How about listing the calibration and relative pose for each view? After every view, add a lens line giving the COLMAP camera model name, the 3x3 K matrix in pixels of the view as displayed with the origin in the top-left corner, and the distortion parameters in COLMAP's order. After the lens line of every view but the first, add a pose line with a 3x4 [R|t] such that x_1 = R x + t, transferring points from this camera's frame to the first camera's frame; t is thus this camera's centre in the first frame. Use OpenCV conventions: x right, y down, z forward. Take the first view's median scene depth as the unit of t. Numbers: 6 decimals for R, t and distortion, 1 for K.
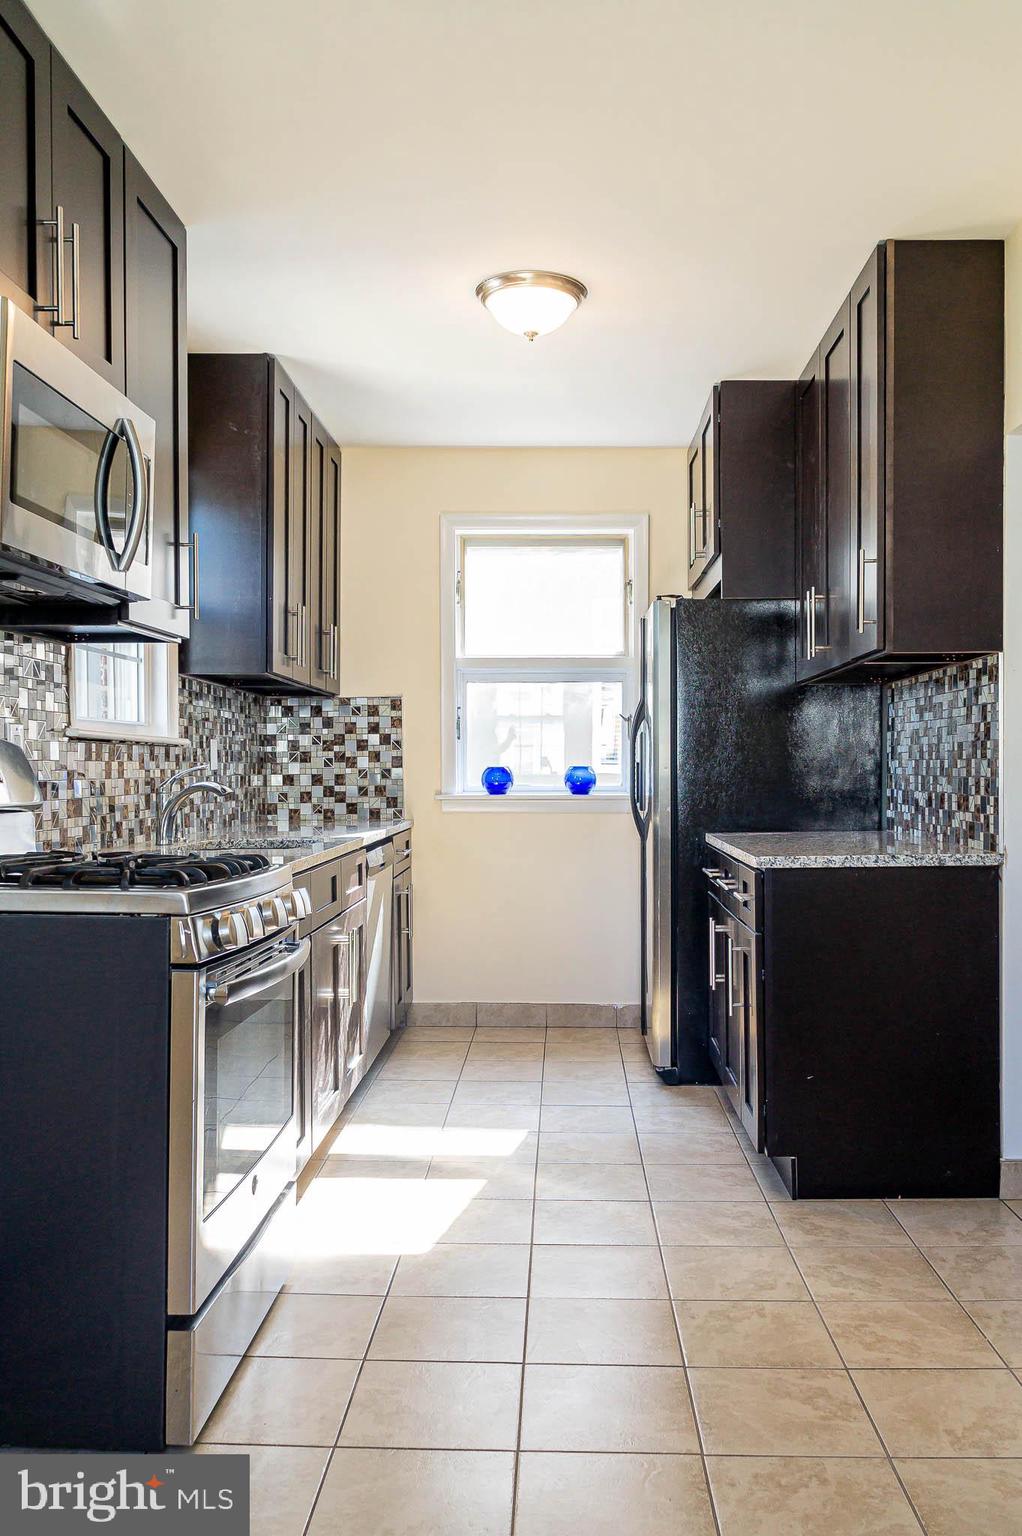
lens RADIAL K [[1171.1, 0, 461.1], [0, 1171.1, 790.1], [0, 0, 1]] dist [-0.007004, -0.003337]
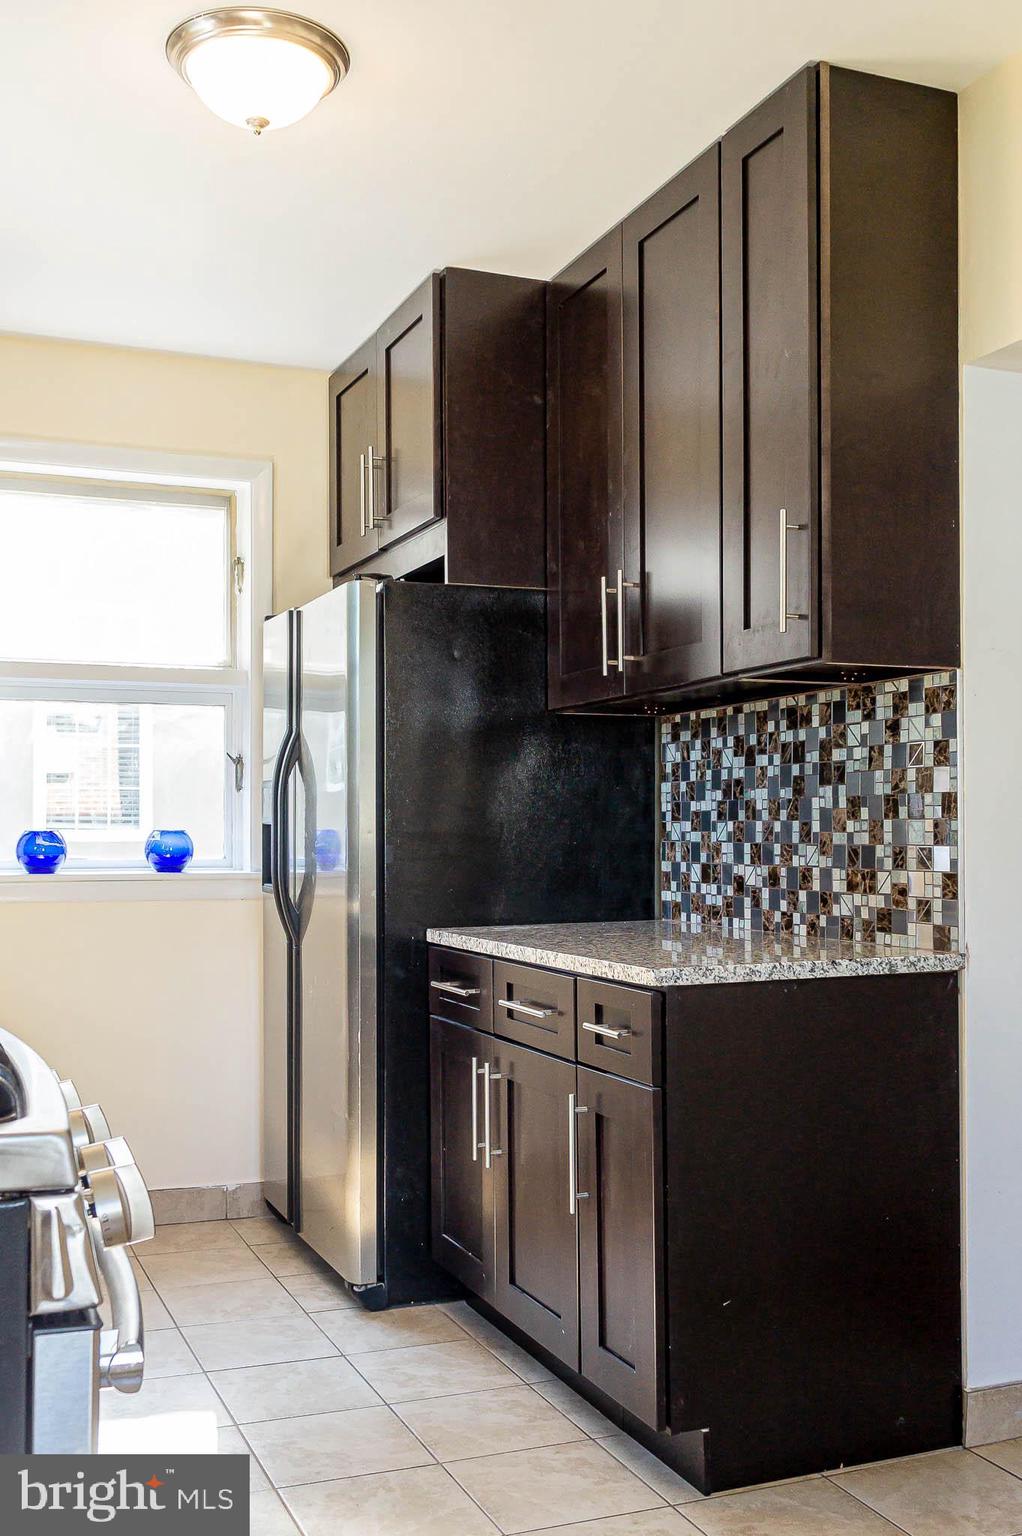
lens RADIAL K [[1502.8, 0, 396.8], [0, 1502.8, 826.4], [0, 0, 1]] dist [-0.000996, 0.000000]
pose [[0.919983, 0.003360, 0.391943, -0.179622], [0.006073, 0.999721, -0.022824, -0.003236], [-0.391911, 0.023378, 0.919706, 0.255970]]
